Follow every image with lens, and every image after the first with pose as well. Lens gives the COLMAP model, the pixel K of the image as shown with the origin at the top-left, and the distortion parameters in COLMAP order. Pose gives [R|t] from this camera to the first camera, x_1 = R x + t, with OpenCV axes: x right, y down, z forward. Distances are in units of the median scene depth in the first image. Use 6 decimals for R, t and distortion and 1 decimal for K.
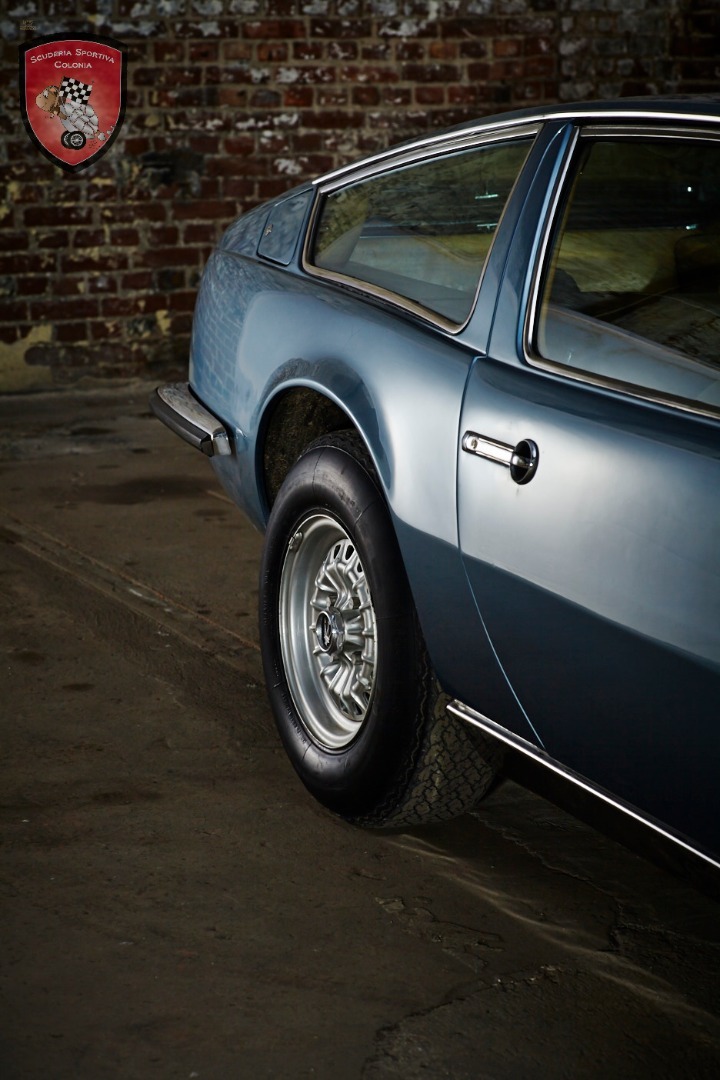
lens RADIAL K [[2659.5, 0, 359.8], [0, 2659.5, 538.8], [0, 0, 1]] dist [0.073533, 0.000000]
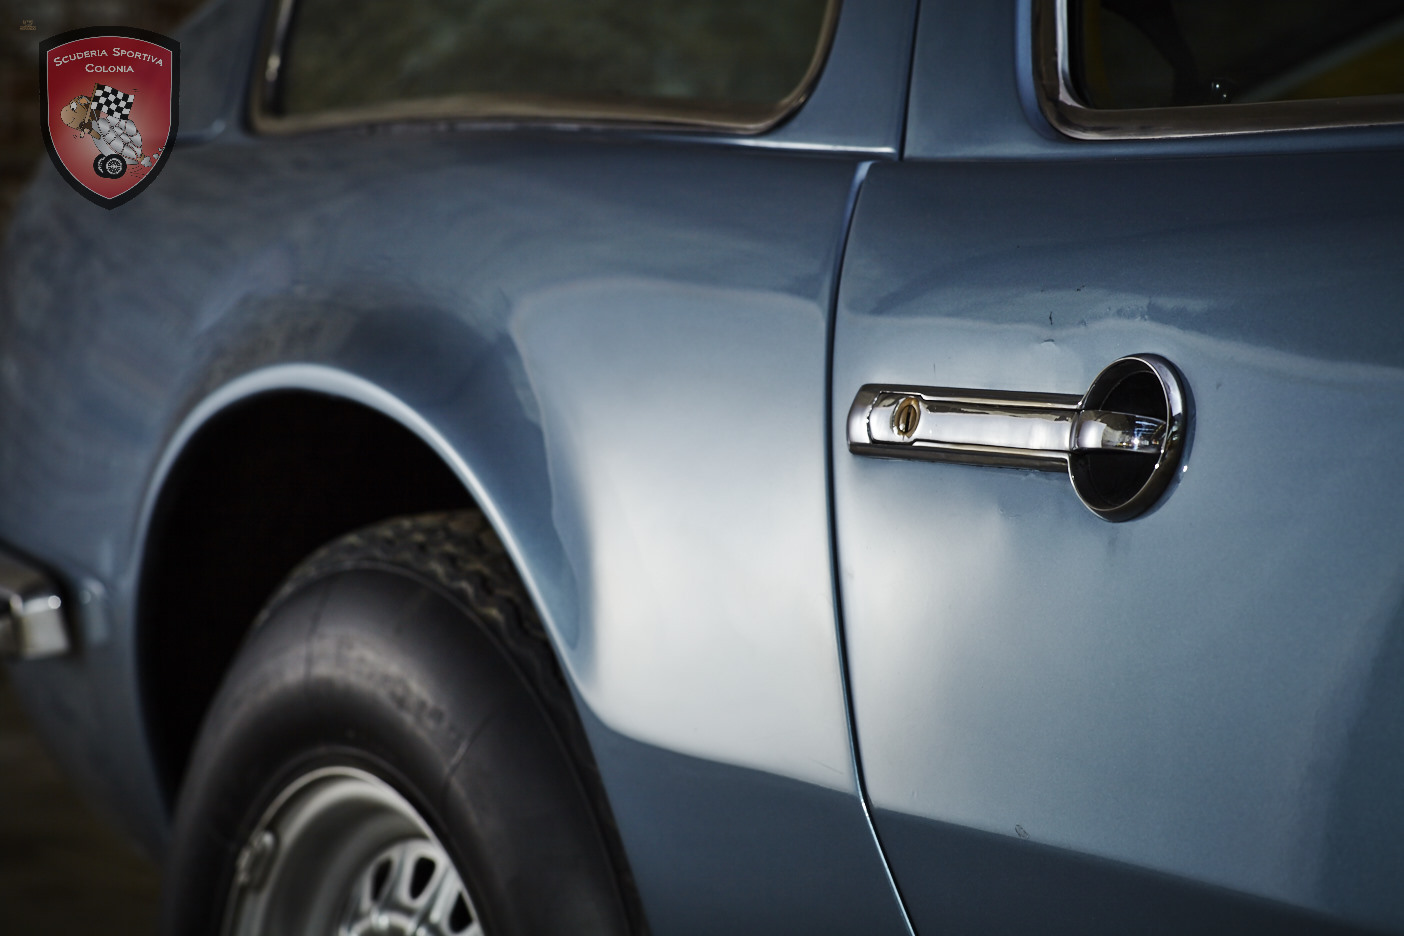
lens RADIAL K [[3457.4, 0, 701.7], [0, 3457.4, 467.5], [0, 0, 1]] dist [0.073533, 0.000000]
pose [[0.992198, -0.028973, 0.121255, -0.020313], [0.046806, 0.988040, -0.146920, 0.019877], [-0.115549, 0.151449, 0.981688, 0.550451]]
